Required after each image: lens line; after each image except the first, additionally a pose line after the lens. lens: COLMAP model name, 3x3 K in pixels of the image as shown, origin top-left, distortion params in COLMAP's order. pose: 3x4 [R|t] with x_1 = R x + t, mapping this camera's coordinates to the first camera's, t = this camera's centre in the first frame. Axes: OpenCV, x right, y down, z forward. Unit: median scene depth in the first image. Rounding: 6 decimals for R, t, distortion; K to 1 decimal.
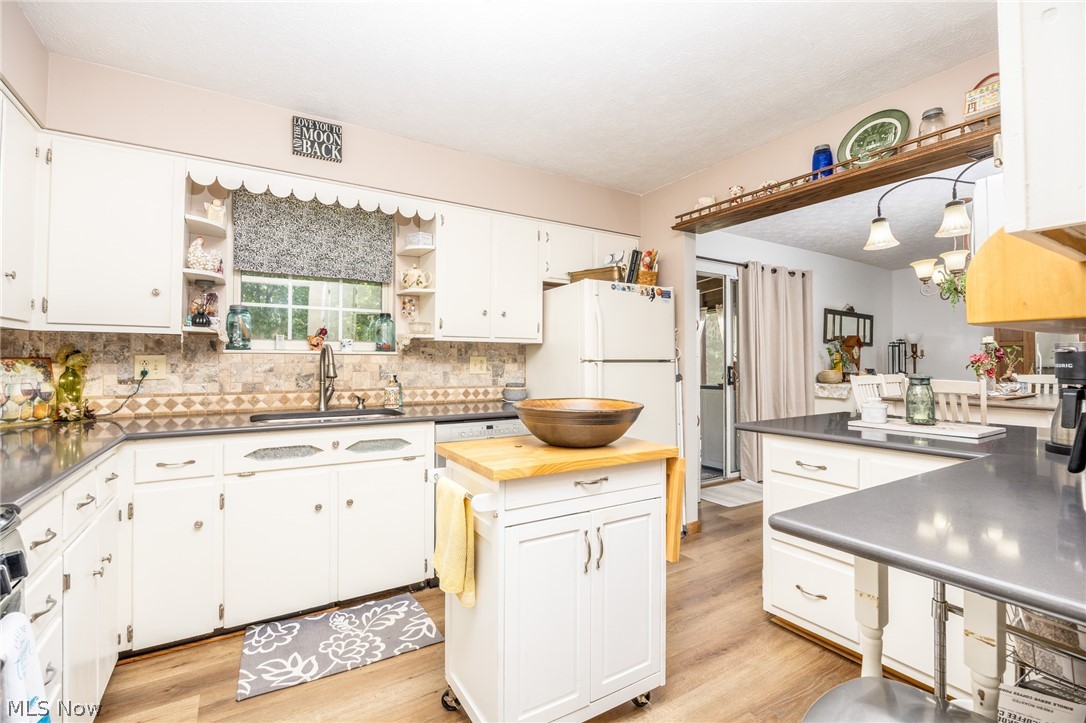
lens RADIAL K [[480.7, 0, 547.0], [0, 480.7, 356.6], [0, 0, 1]] dist [-0.019351, 0.000098]
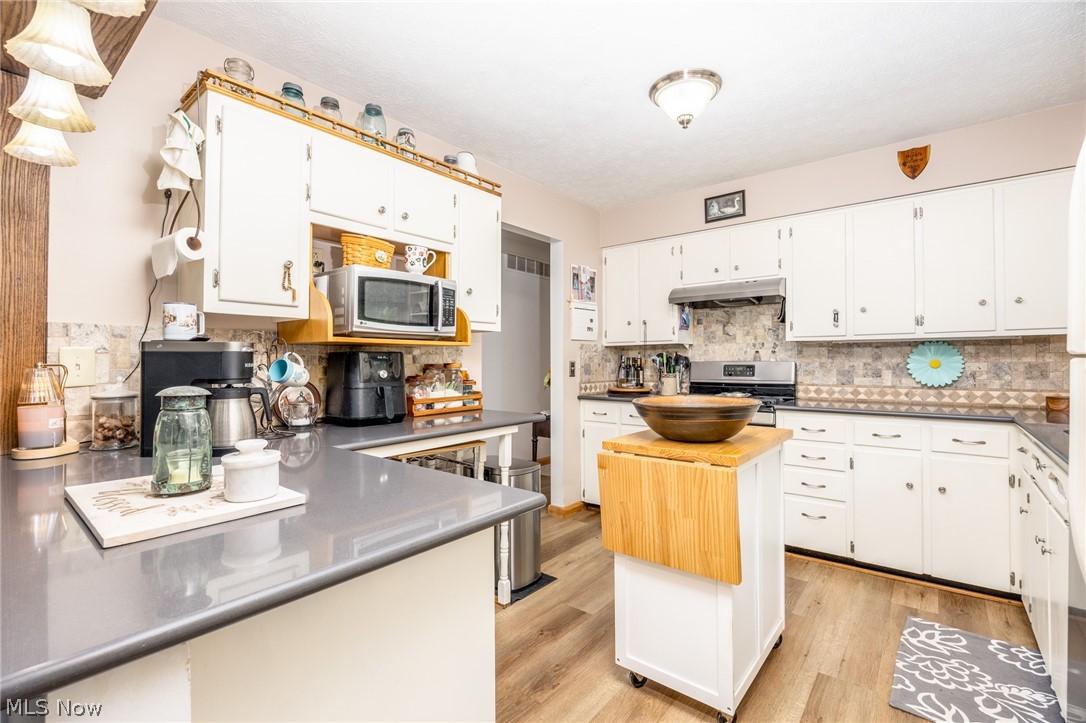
lens RADIAL K [[480.7, 0, 548.2], [0, 480.7, 357.7], [0, 0, 1]] dist [-0.019351, 0.000098]
pose [[-0.945473, 0.000738, -0.325700, 0.490739], [0.007038, 0.999810, -0.018165, 0.015391], [0.325625, -0.019467, -0.945299, 1.308488]]
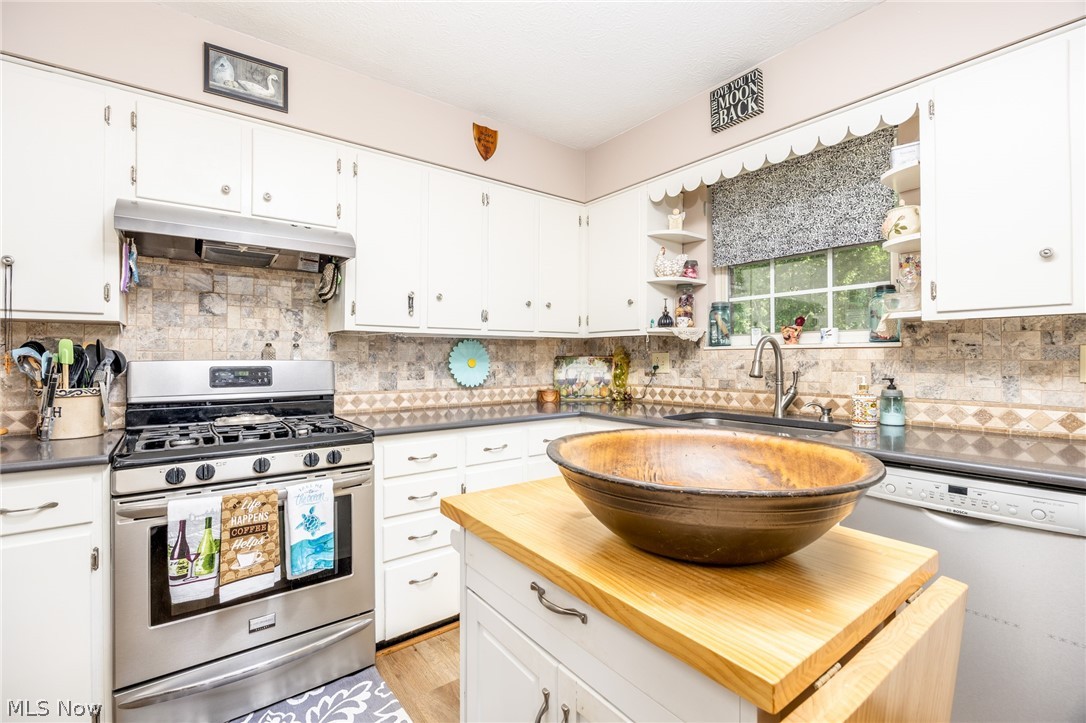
lens RADIAL K [[480.7, 0, 544.1], [0, 480.7, 357.5], [0, 0, 1]] dist [-0.019351, 0.000098]
pose [[0.092269, -0.003357, -0.995728, 0.347135], [0.012511, 0.999919, -0.002212, 0.007132], [0.995656, -0.012253, 0.092303, 0.566804]]
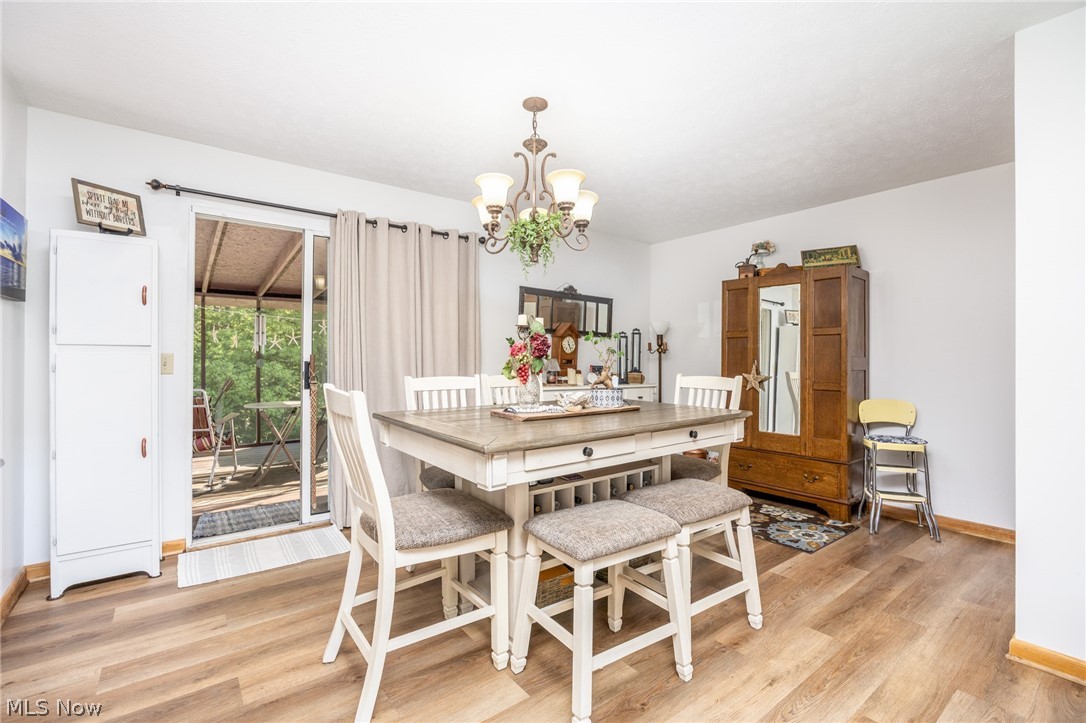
lens RADIAL K [[480.7, 0, 545.0], [0, 480.7, 356.0], [0, 0, 1]] dist [-0.019351, 0.000098]
pose [[0.995006, 0.004915, 0.099695, 1.261413], [-0.005583, 0.999964, 0.006416, 0.011584], [-0.099660, -0.006941, 0.994997, 0.544493]]
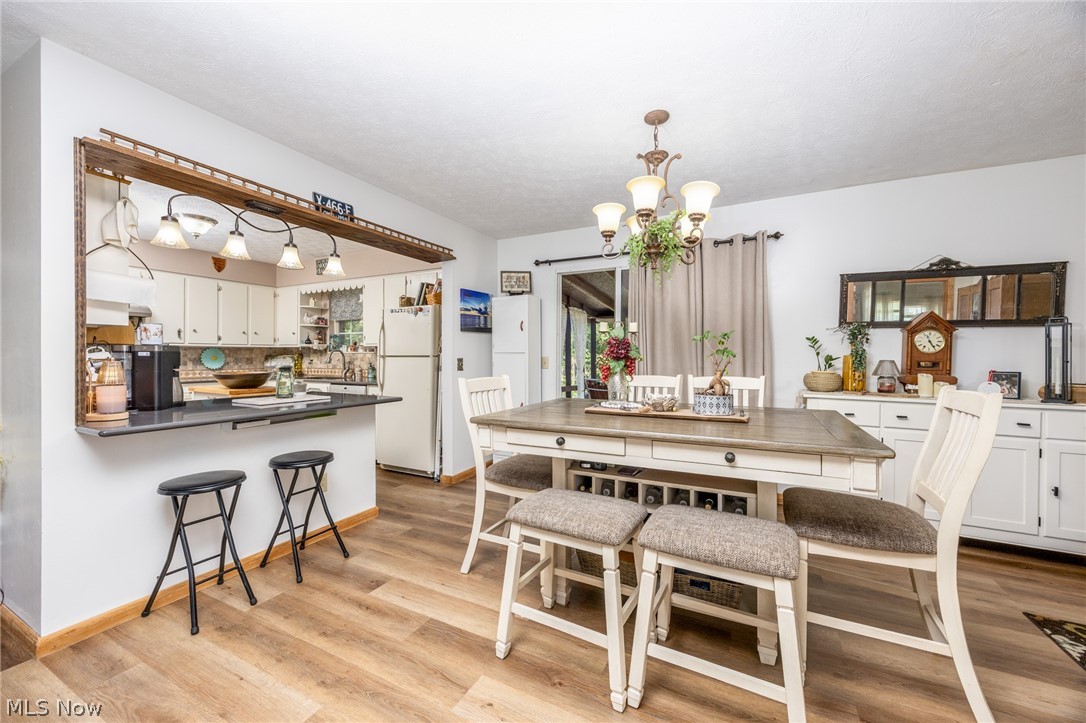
lens RADIAL K [[415.8, 0, 541.4], [0, 415.8, 361.2], [0, 0, 1]] dist [-0.003289, -0.000073]
pose [[0.518218, 0.008508, -0.855206, 1.965059], [0.006148, 0.999888, 0.013672, 0.011837], [0.855226, -0.012343, 0.518108, 0.843564]]
